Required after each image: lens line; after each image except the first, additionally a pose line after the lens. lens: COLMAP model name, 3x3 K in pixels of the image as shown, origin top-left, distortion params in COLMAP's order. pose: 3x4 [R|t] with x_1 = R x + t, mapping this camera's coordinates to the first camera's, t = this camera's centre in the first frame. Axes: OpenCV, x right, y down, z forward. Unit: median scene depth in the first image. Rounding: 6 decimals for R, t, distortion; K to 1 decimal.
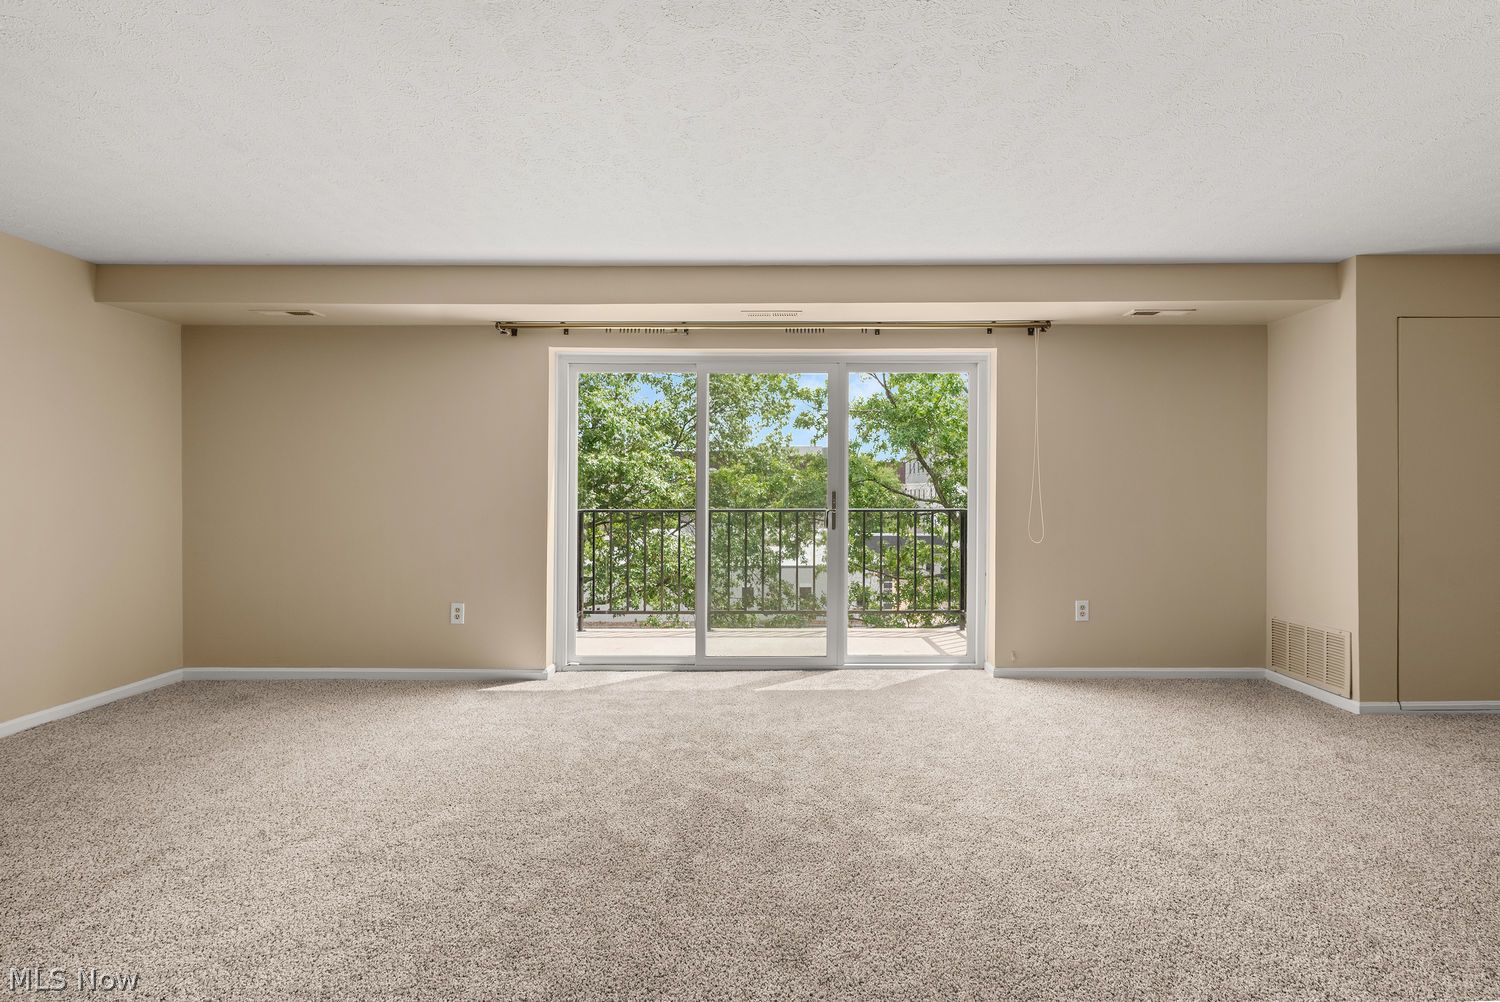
lens RADIAL K [[749.5, 0, 766.0], [0, 749.5, 486.7], [0, 0, 1]] dist [0.003268, 0.000054]
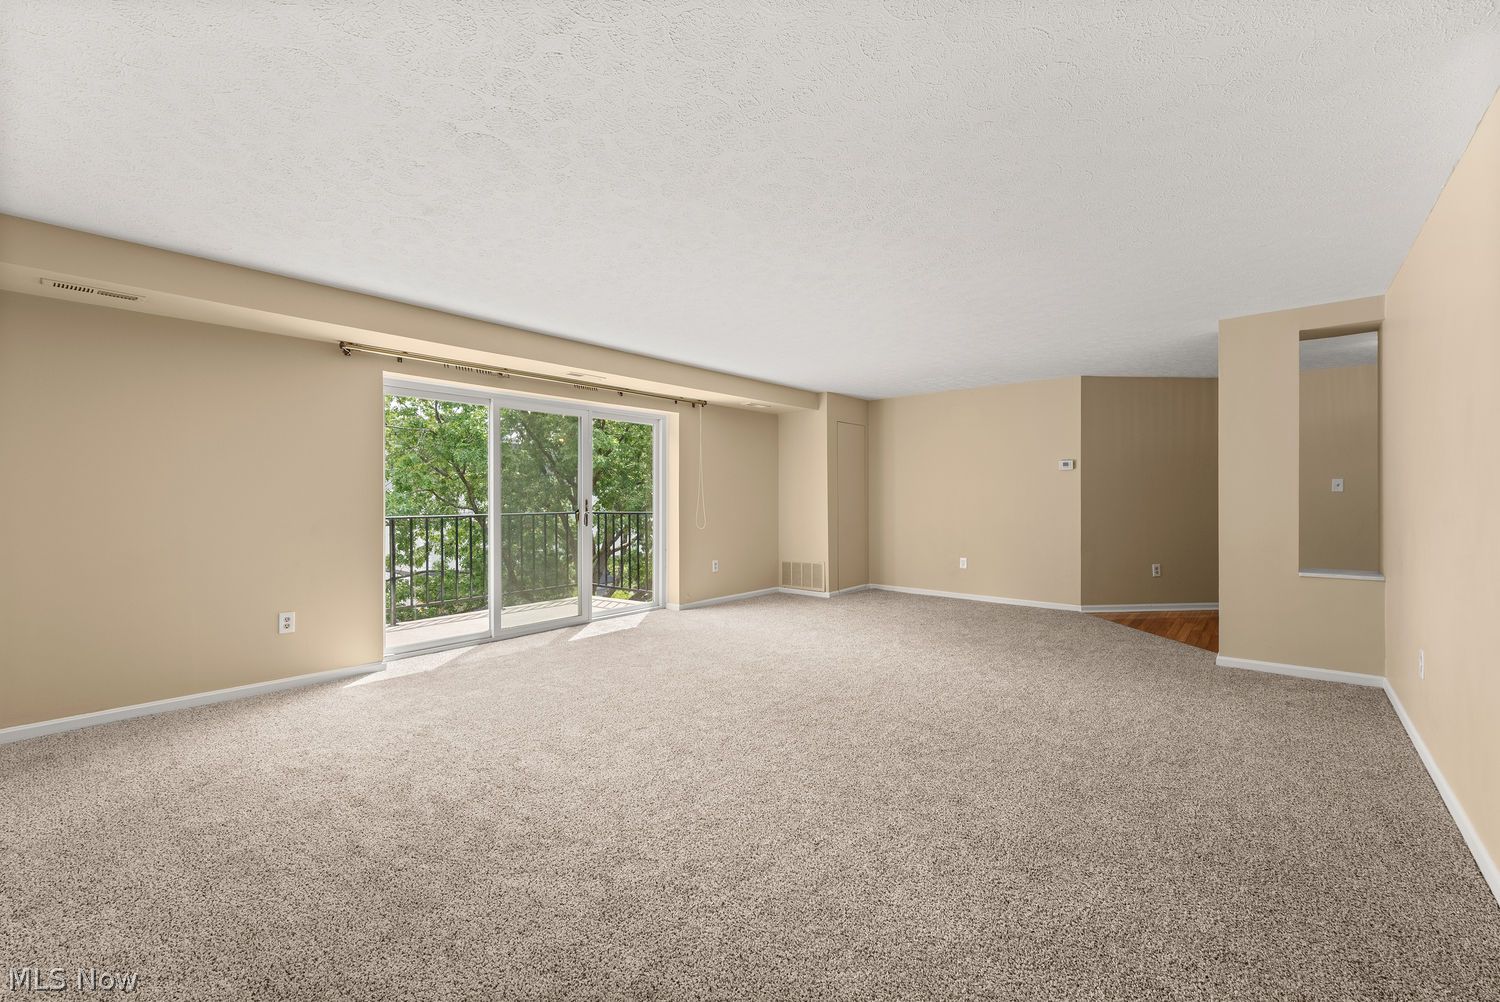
lens RADIAL K [[618.7, 0, 752.8], [0, 618.7, 499.1], [0, 0, 1]] dist [0.006665, -0.006787]
pose [[0.648089, -0.004915, 0.761549, -0.639178], [0.003395, 0.999988, 0.003565, 0.002162], [-0.761557, 0.000275, 0.648098, -0.014567]]
